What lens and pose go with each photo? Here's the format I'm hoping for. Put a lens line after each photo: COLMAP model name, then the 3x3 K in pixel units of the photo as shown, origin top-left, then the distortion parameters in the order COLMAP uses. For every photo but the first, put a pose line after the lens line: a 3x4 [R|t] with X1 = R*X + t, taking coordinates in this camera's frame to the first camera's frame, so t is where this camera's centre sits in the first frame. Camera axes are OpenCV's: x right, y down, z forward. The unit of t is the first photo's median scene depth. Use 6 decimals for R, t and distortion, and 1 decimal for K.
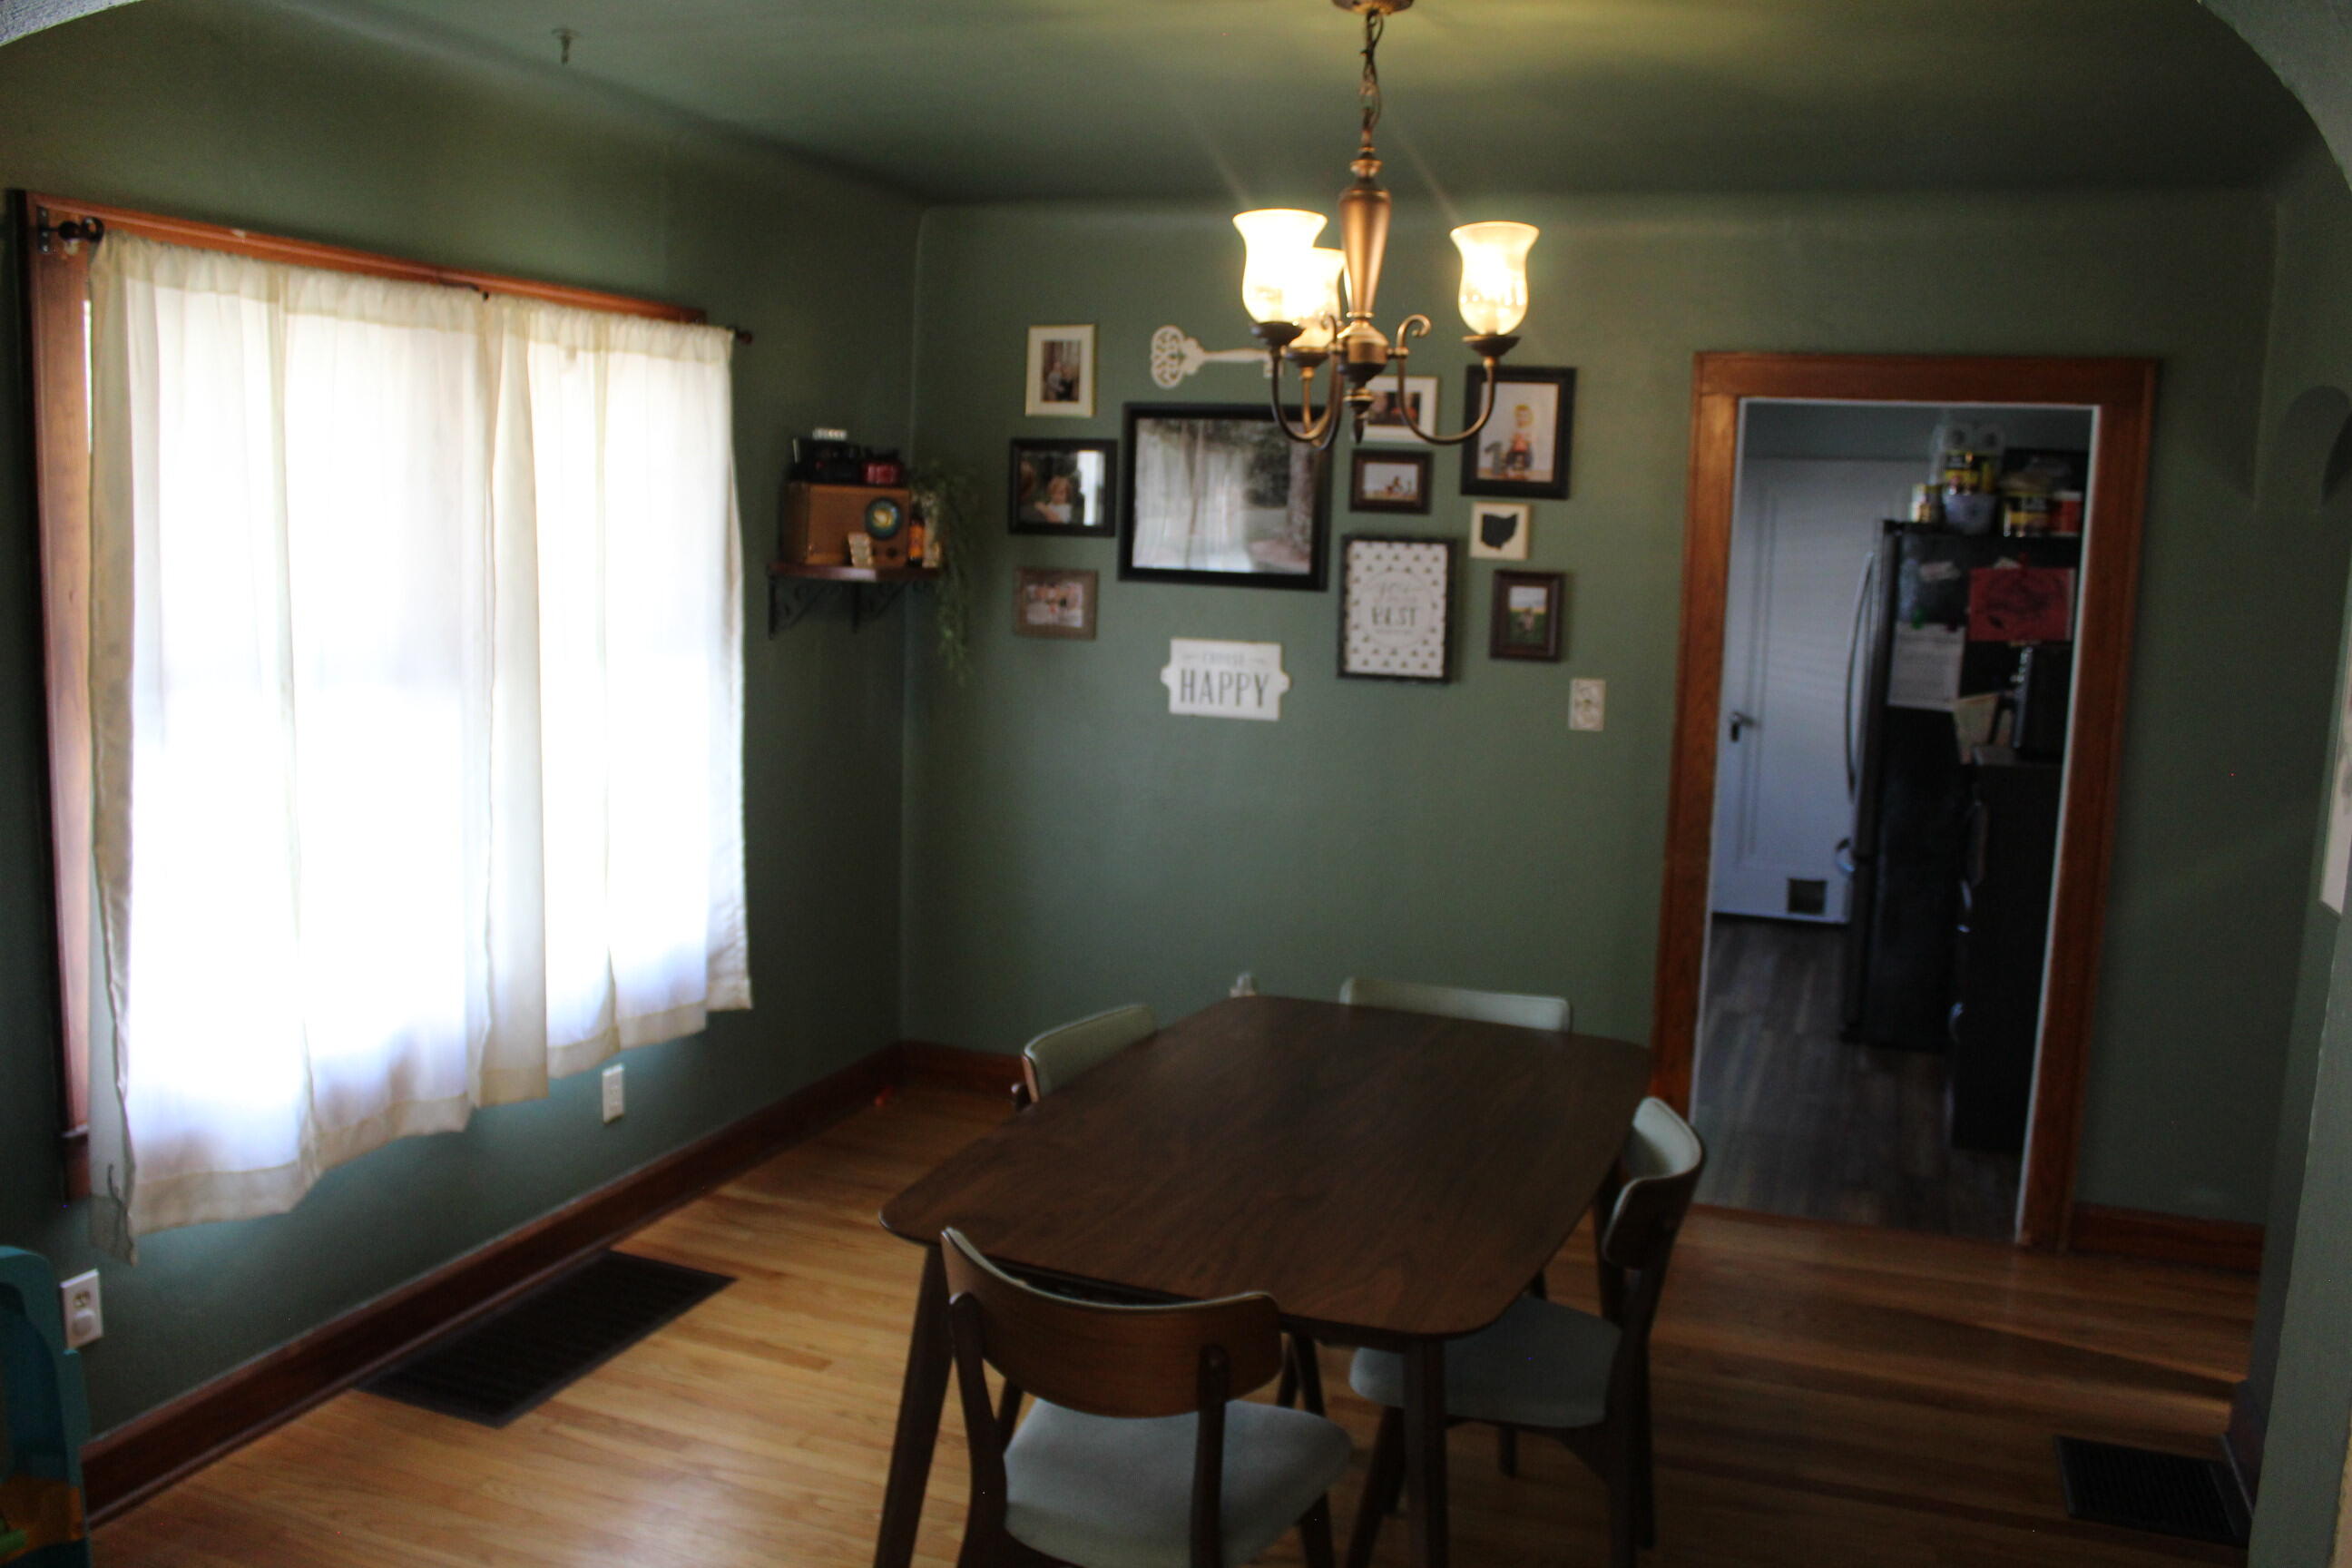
lens RADIAL K [[2009.6, 0, 1169.0], [0, 2009.6, 826.6], [0, 0, 1]] dist [-0.175986, 0.160215]
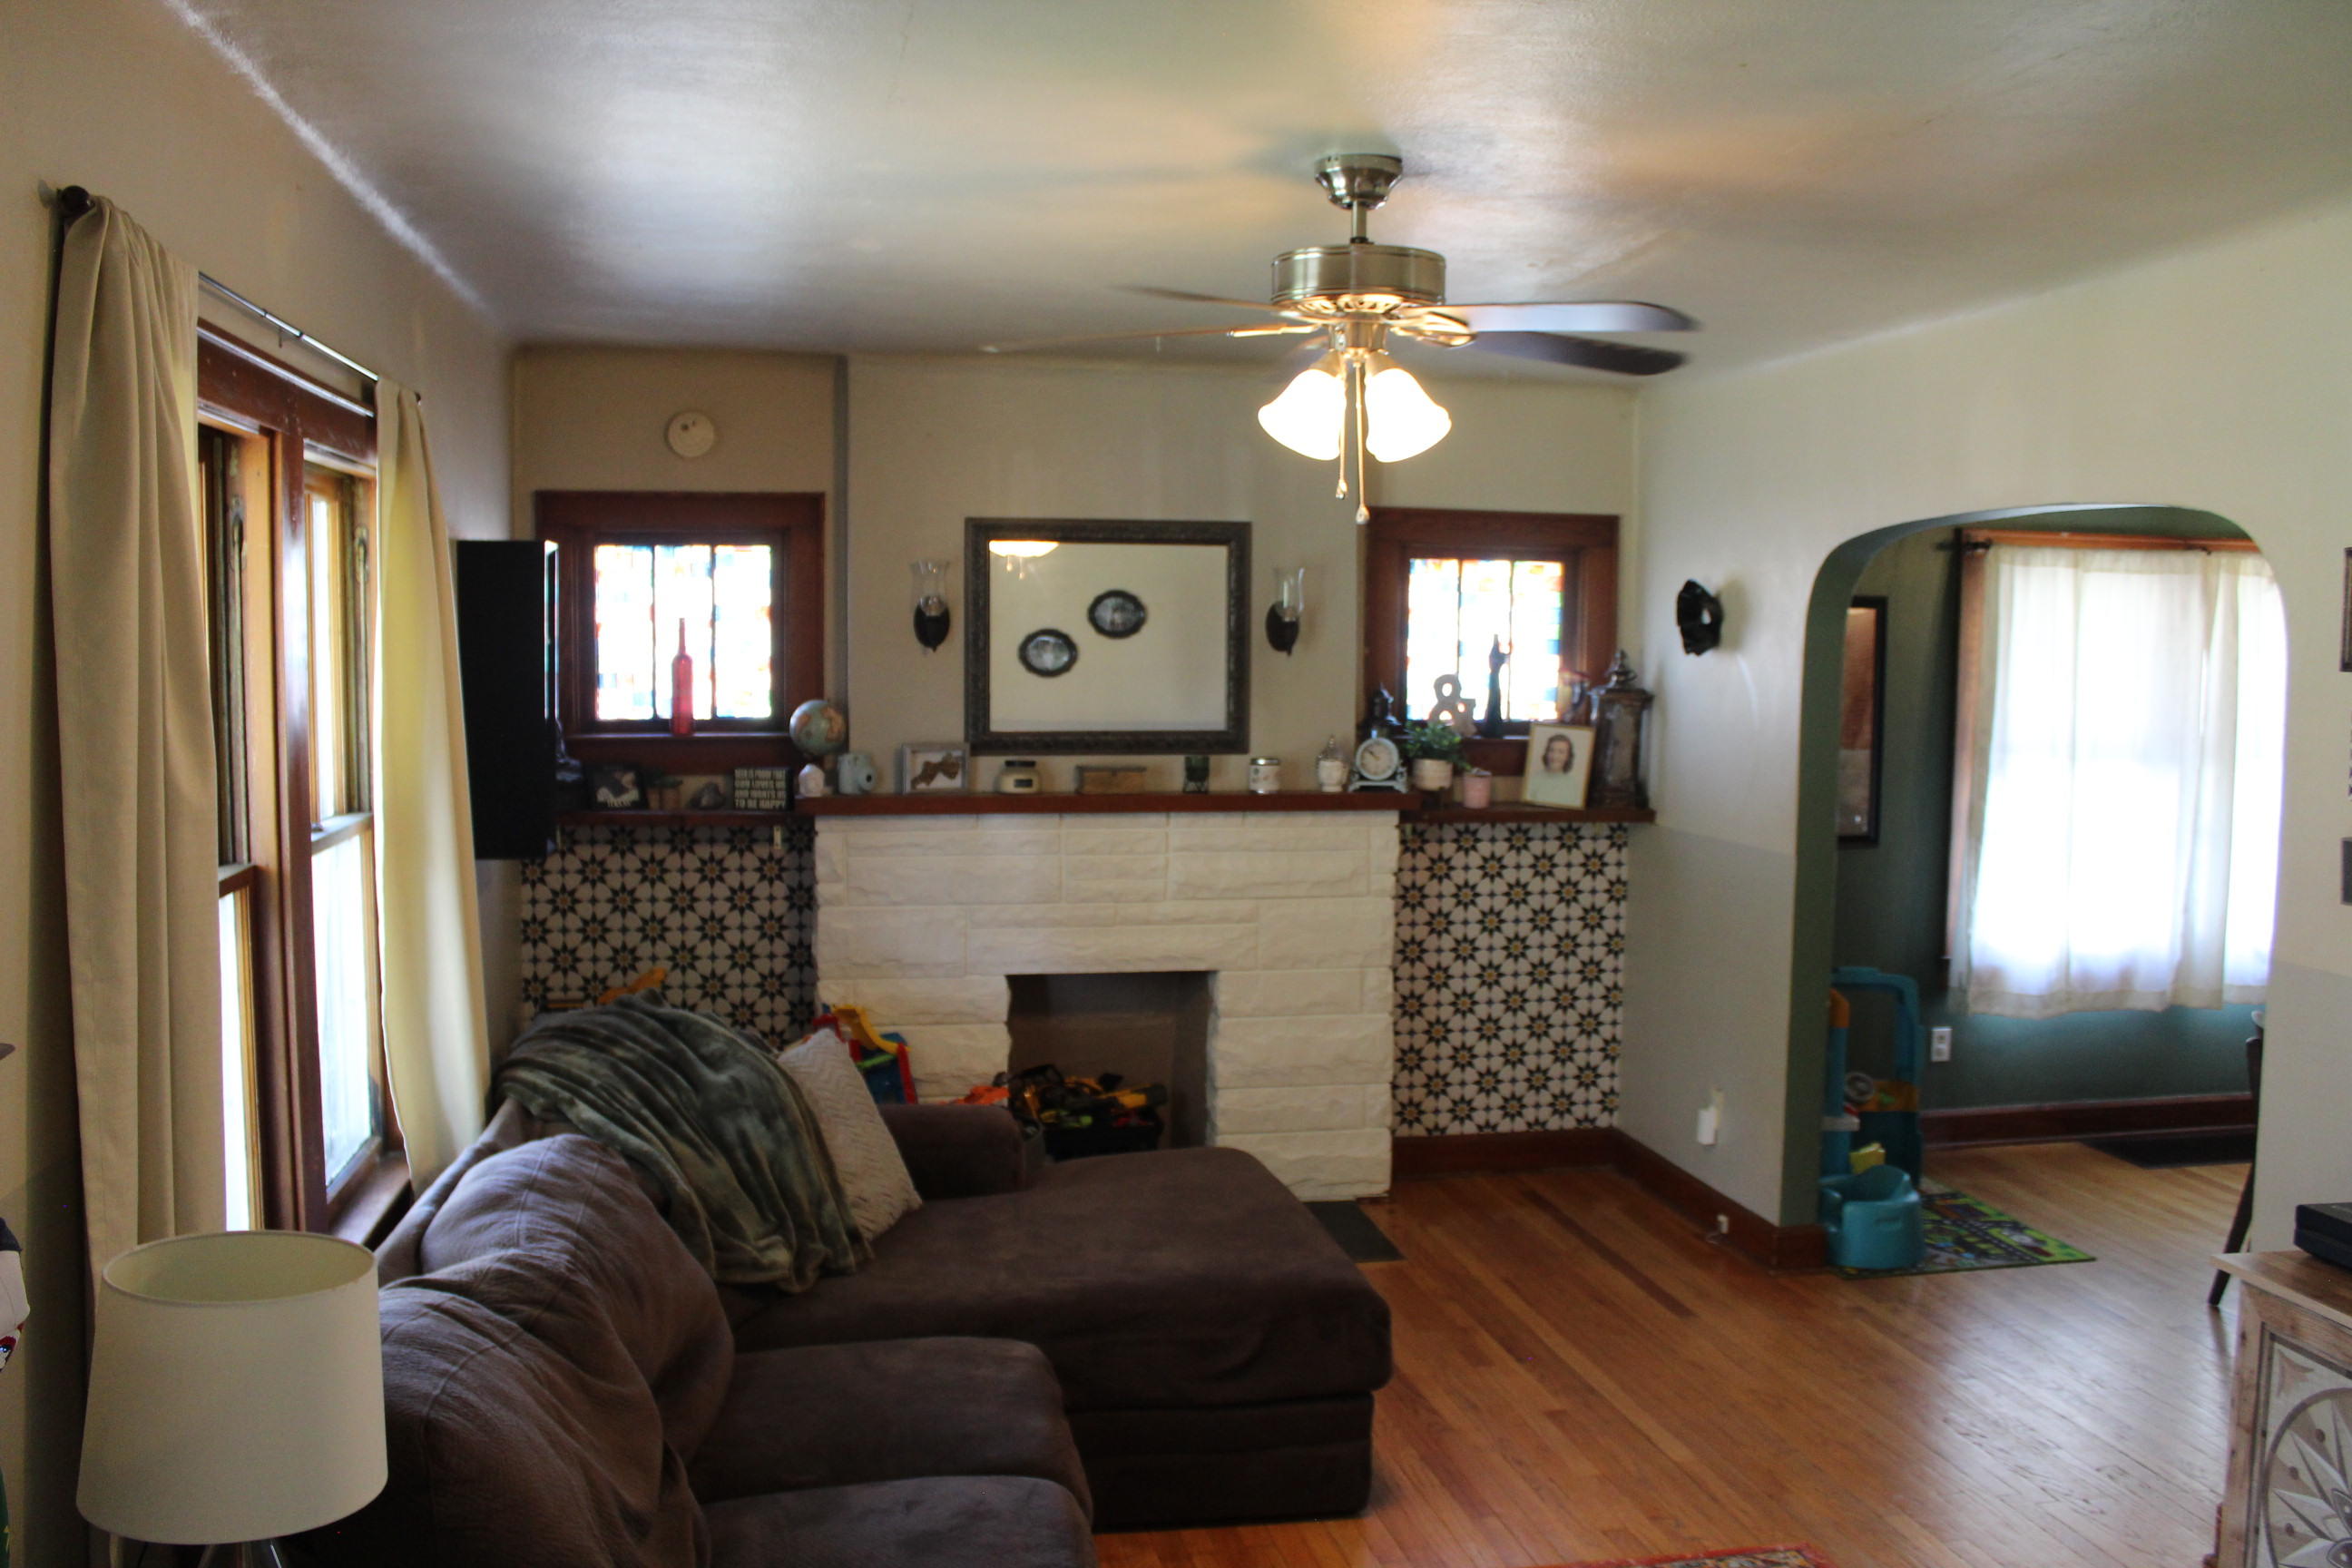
lens RADIAL K [[2009.6, 0, 1169.0], [0, 2009.6, 826.6], [0, 0, 1]] dist [-0.175986, 0.160215]
pose [[0.548993, 0.044700, -0.834631, 0.672772], [-0.118378, 0.992661, -0.024702, 0.149539], [0.827401, 0.112363, 0.550256, -0.813181]]
